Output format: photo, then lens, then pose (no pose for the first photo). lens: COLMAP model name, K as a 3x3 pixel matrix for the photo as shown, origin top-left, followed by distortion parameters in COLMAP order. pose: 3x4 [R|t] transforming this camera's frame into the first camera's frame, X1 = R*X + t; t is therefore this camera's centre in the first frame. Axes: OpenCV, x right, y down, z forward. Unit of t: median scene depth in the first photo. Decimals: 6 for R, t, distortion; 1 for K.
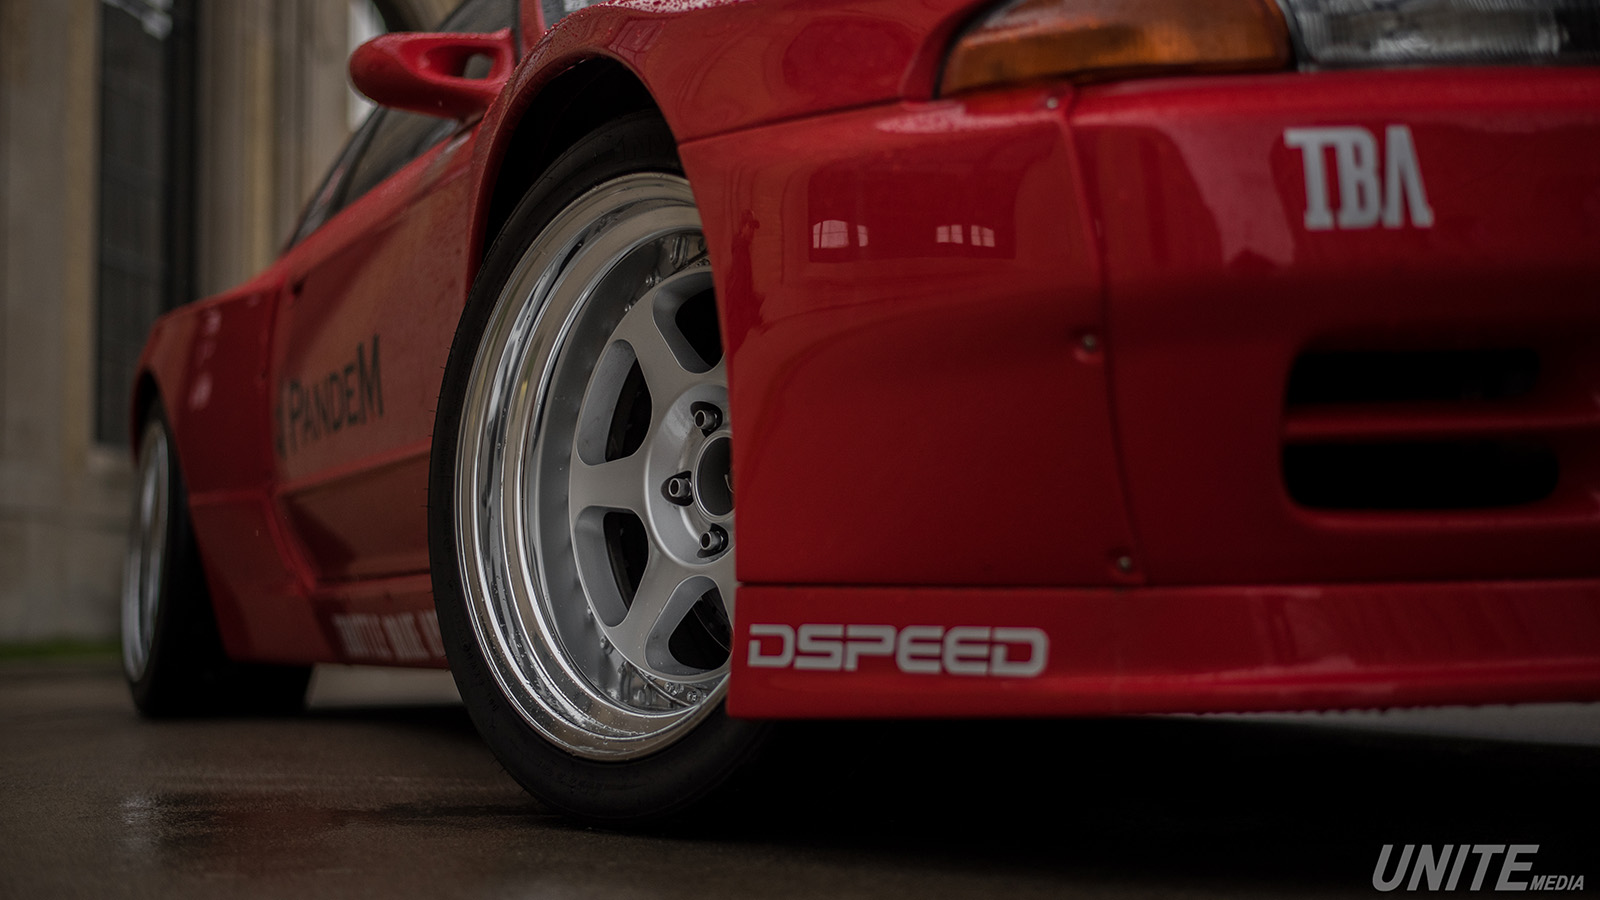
lens RADIAL K [[2343.2, 0, 776.4], [0, 2343.2, 452.5], [0, 0, 1]] dist [-0.089933, 0.026302]
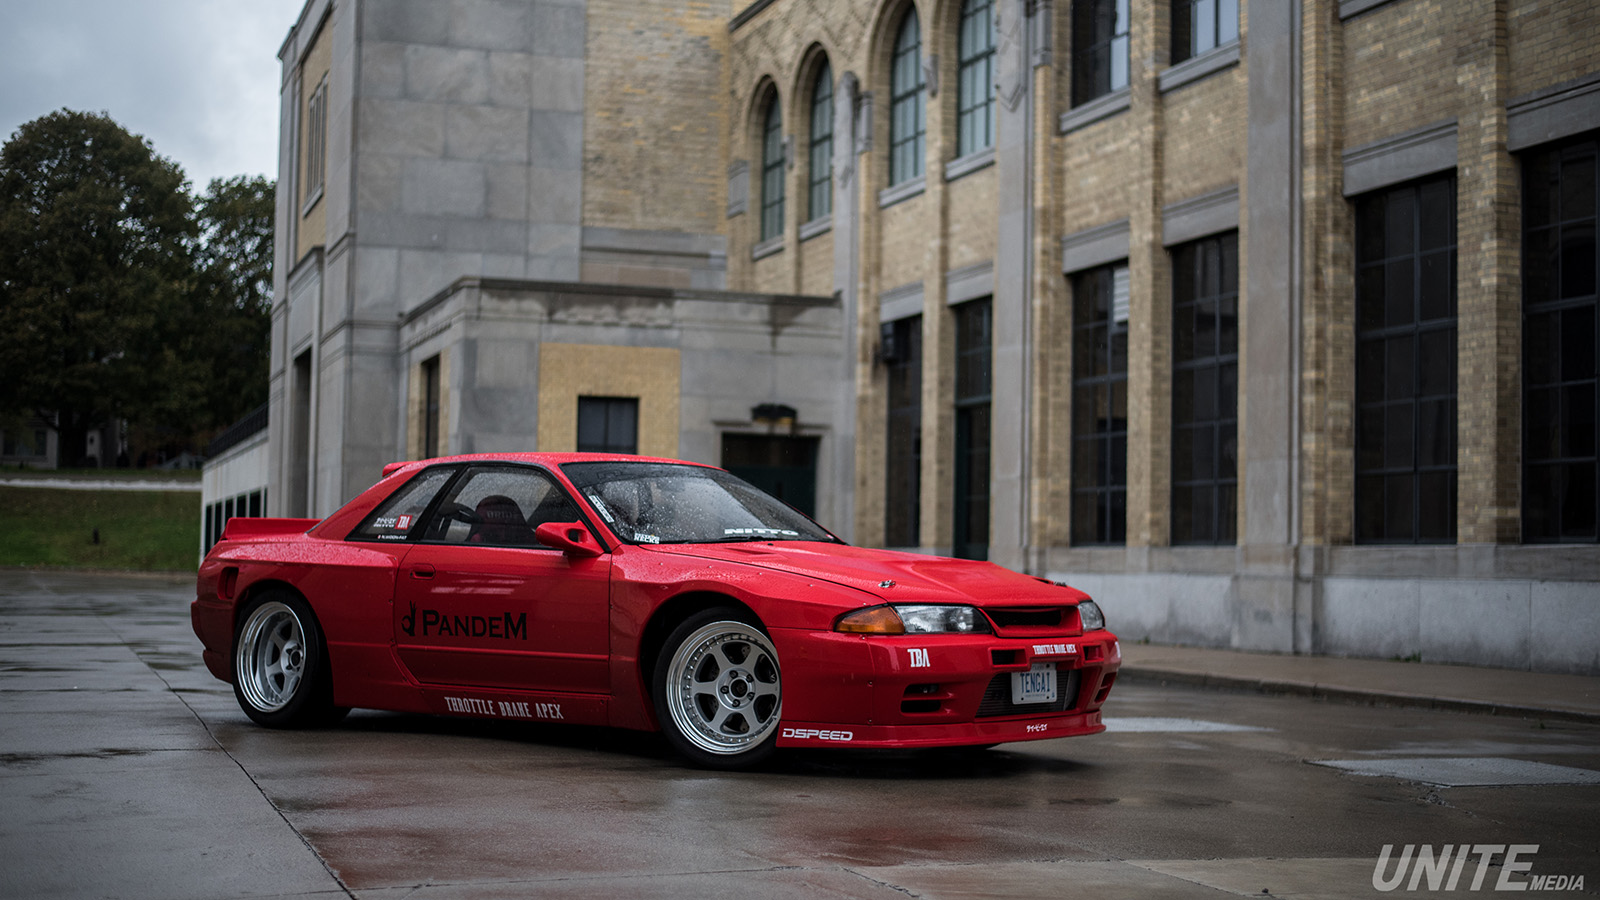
lens RADIAL K [[2343.2, 0, 776.4], [0, 2343.2, 452.5], [0, 0, 1]] dist [-0.089933, 0.026302]
pose [[0.892668, 0.049220, 0.448018, -2.383466], [-0.058803, 0.998241, 0.007497, -0.572443], [-0.446862, -0.033037, 0.893993, -3.565889]]
